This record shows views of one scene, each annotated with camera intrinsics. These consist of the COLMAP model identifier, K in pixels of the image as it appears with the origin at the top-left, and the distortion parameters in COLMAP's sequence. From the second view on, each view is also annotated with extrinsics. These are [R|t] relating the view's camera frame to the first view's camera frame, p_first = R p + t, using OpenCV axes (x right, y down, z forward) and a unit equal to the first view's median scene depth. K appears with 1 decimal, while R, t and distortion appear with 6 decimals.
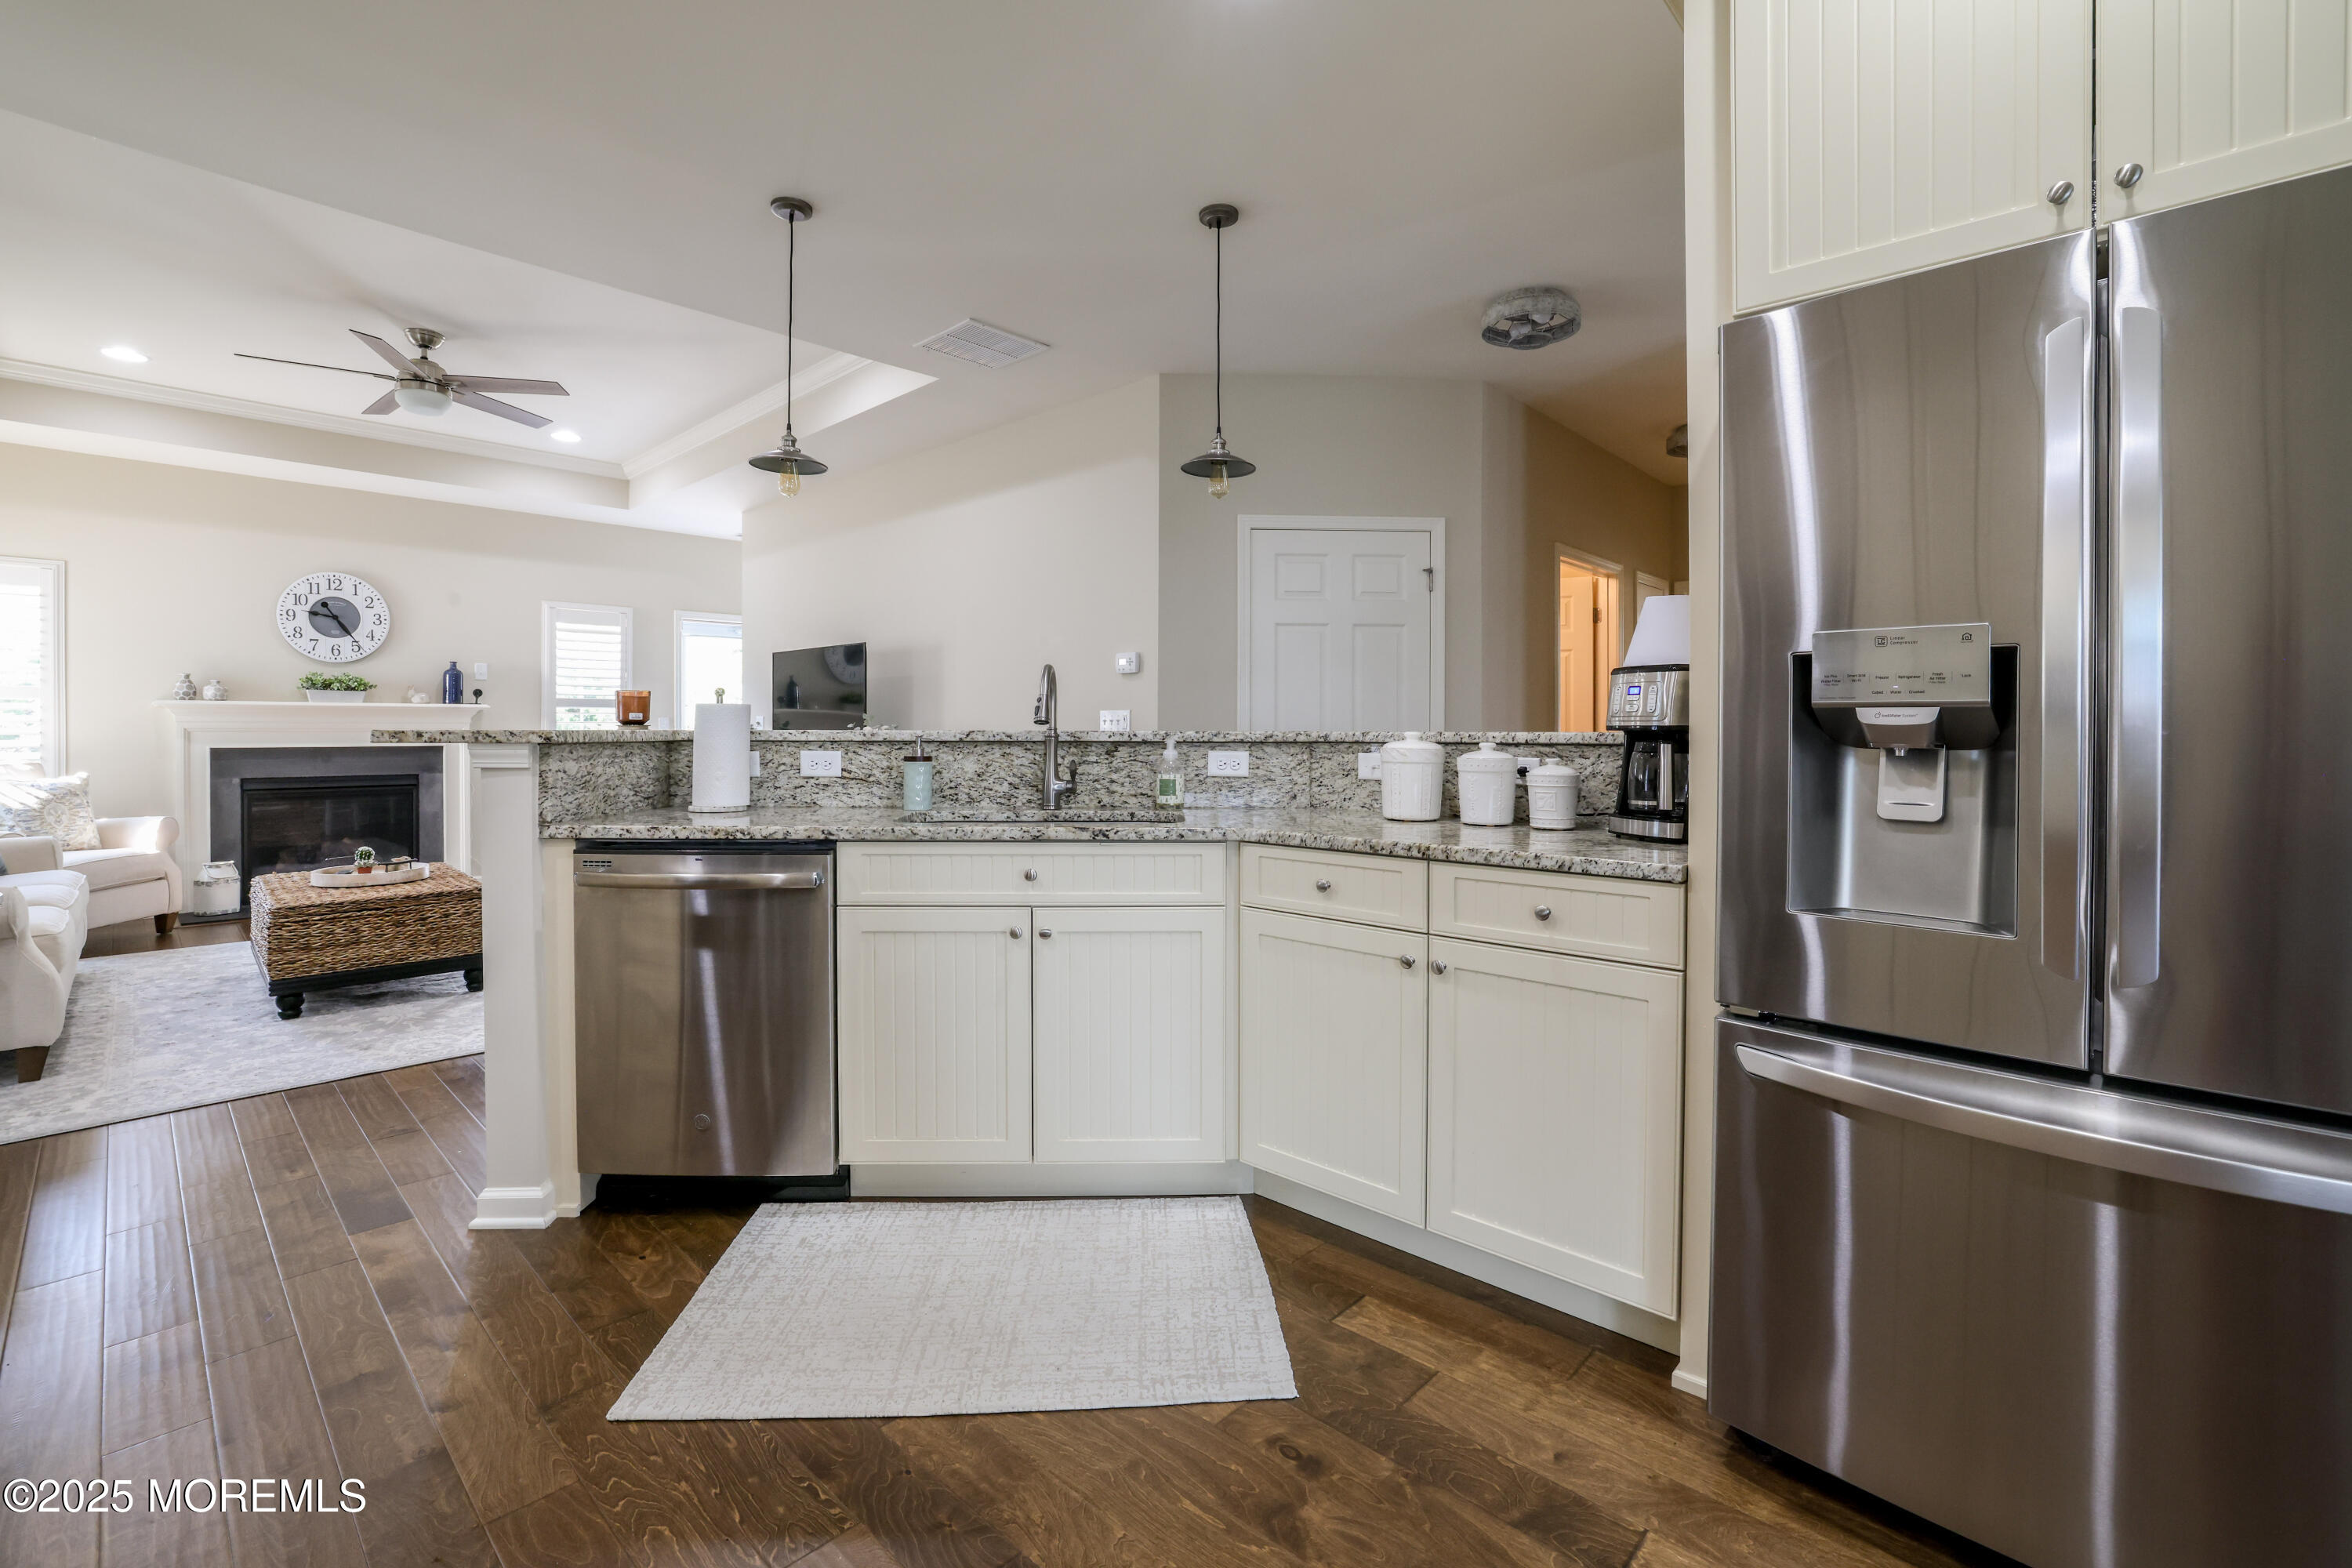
lens RADIAL K [[1035.1, 0, 1186.5], [0, 1035.1, 734.2], [0, 0, 1]] dist [-0.049622, 0.019204]
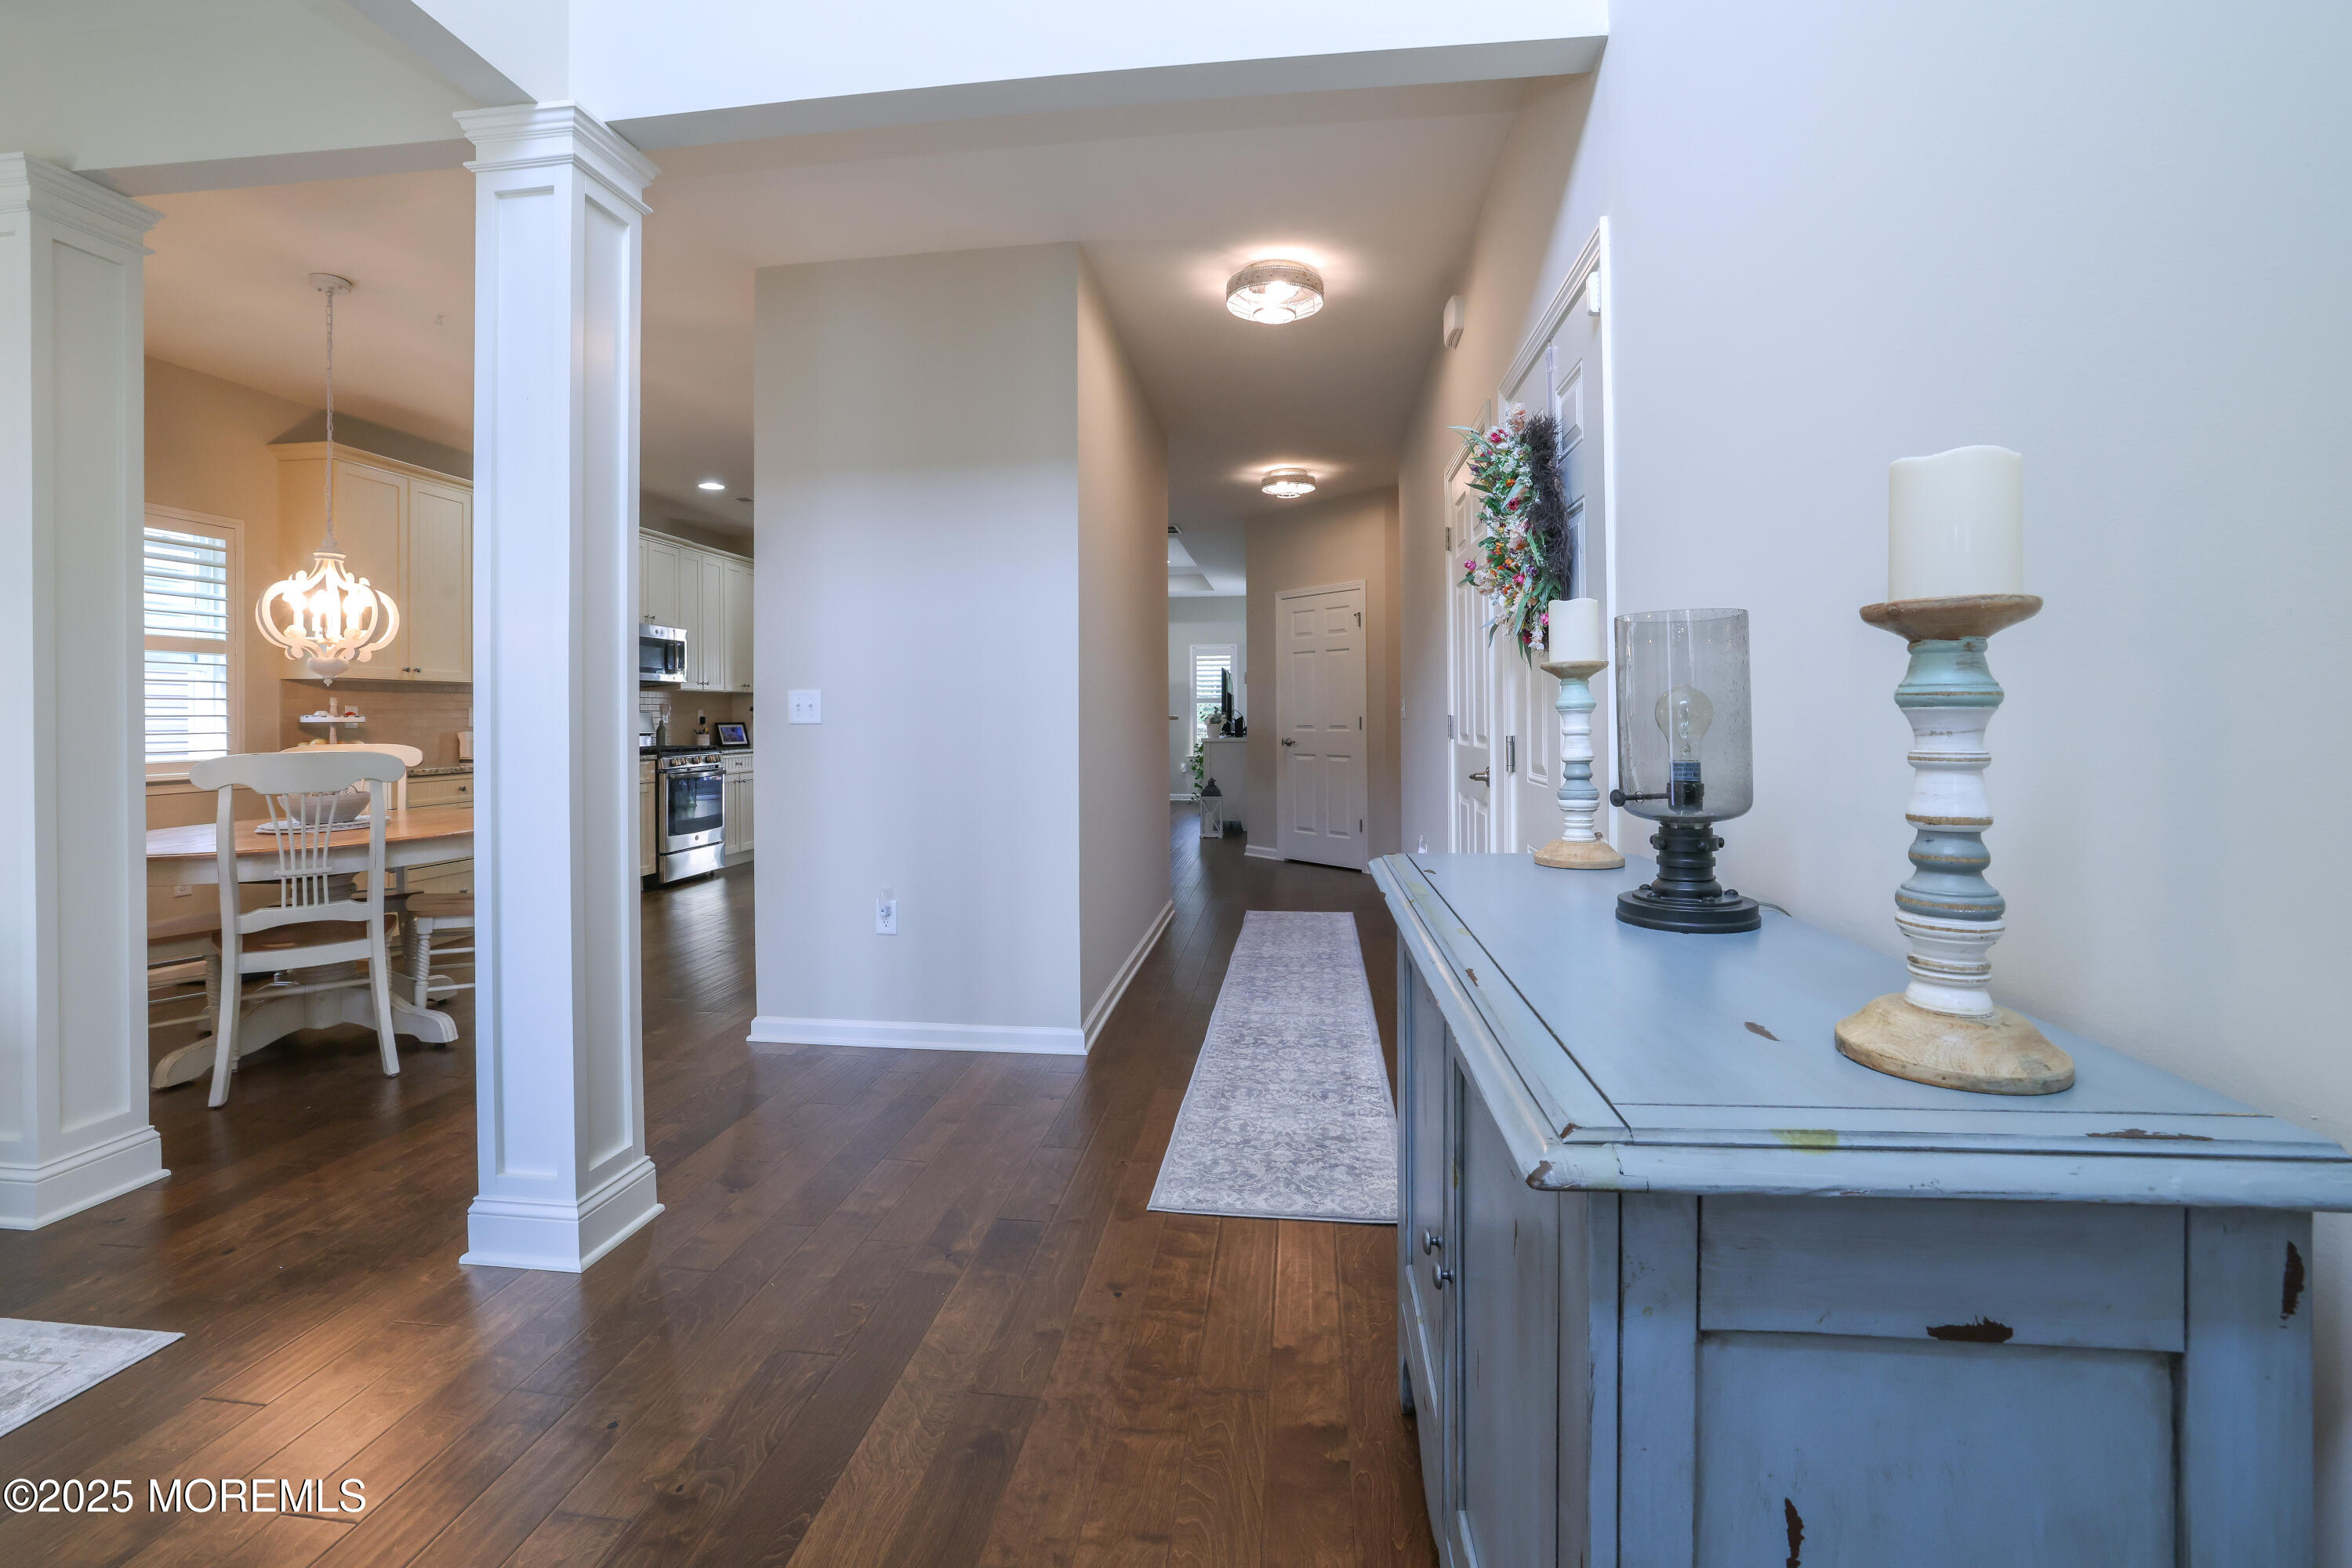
lens RADIAL K [[1022.3, 0, 1167.1], [0, 1022.3, 709.2], [0, 0, 1]] dist [-0.044898, 0.016401]
pose [[0.593946, -0.011537, -0.804422, 2.136453], [0.005115, 0.999931, -0.010565, 0.006100], [0.804489, 0.002160, 0.593964, -0.304512]]
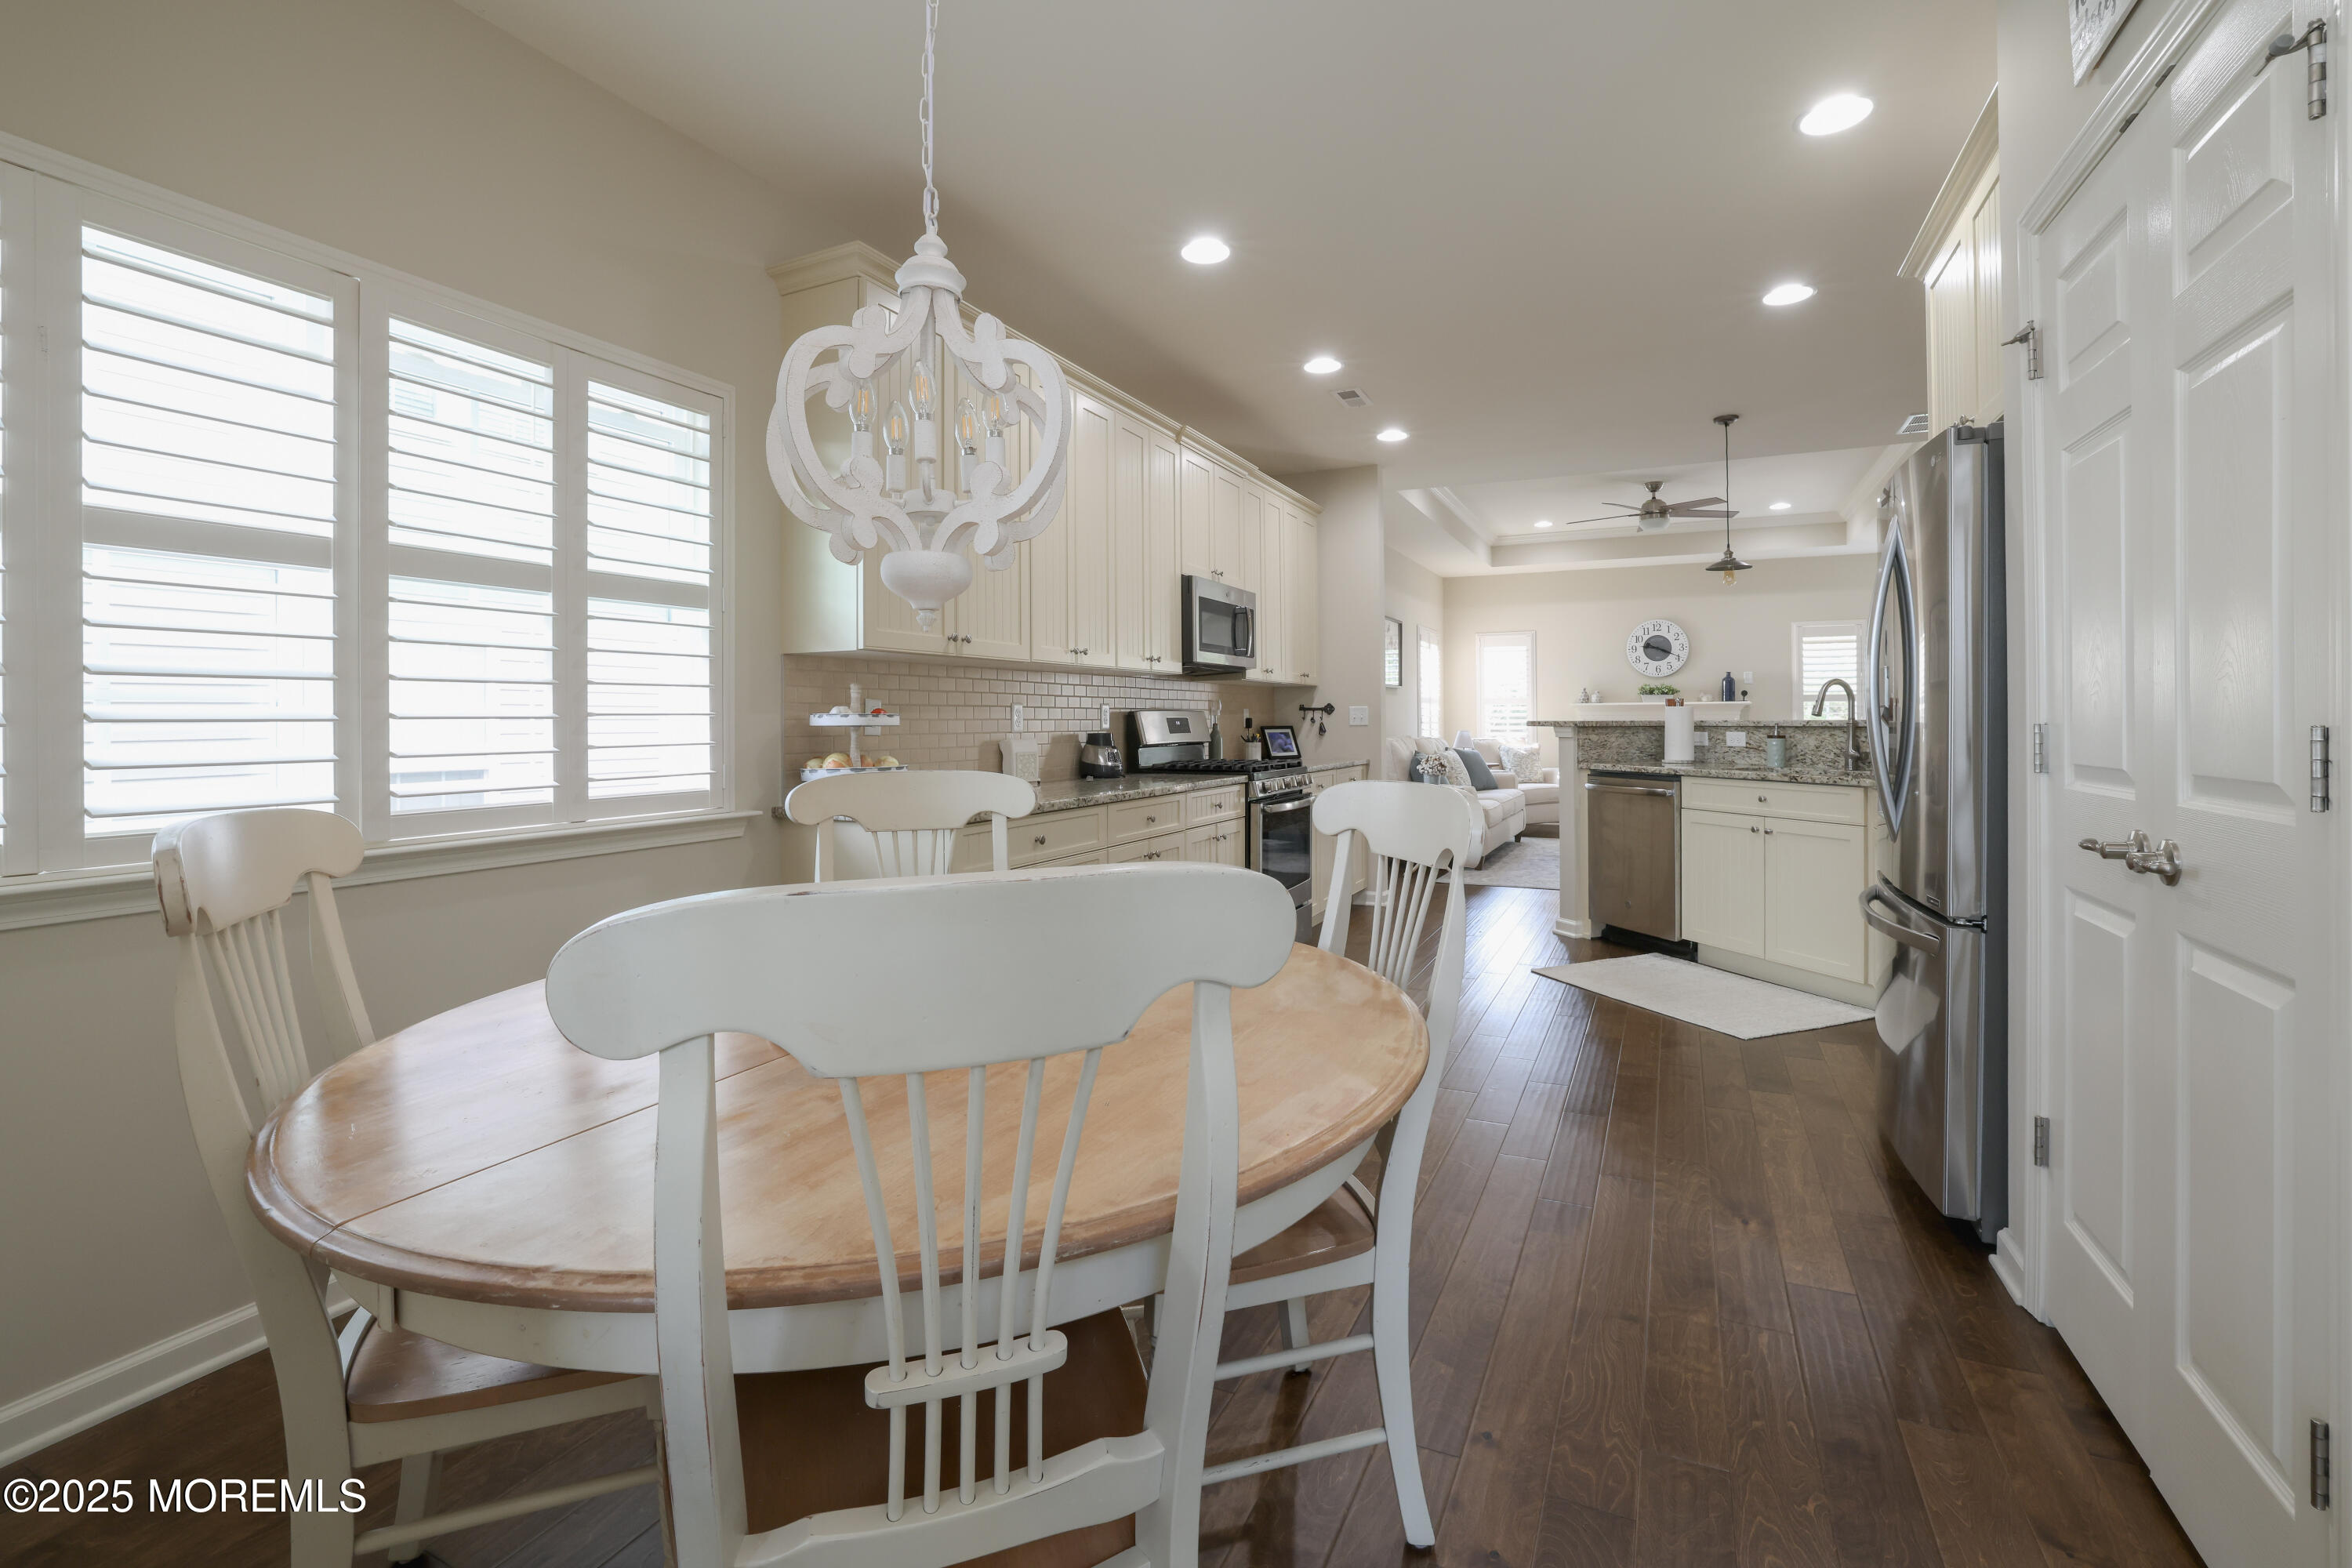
lens RADIAL K [[1031.0, 0, 1180.8], [0, 1031.0, 705.9], [0, 0, 1]] dist [-0.053745, 0.016036]
pose [[0.300801, -0.015890, -0.953554, 1.032129], [0.000336, 0.999863, -0.016556, 0.000583], [0.953687, 0.004660, 0.300765, -0.432633]]
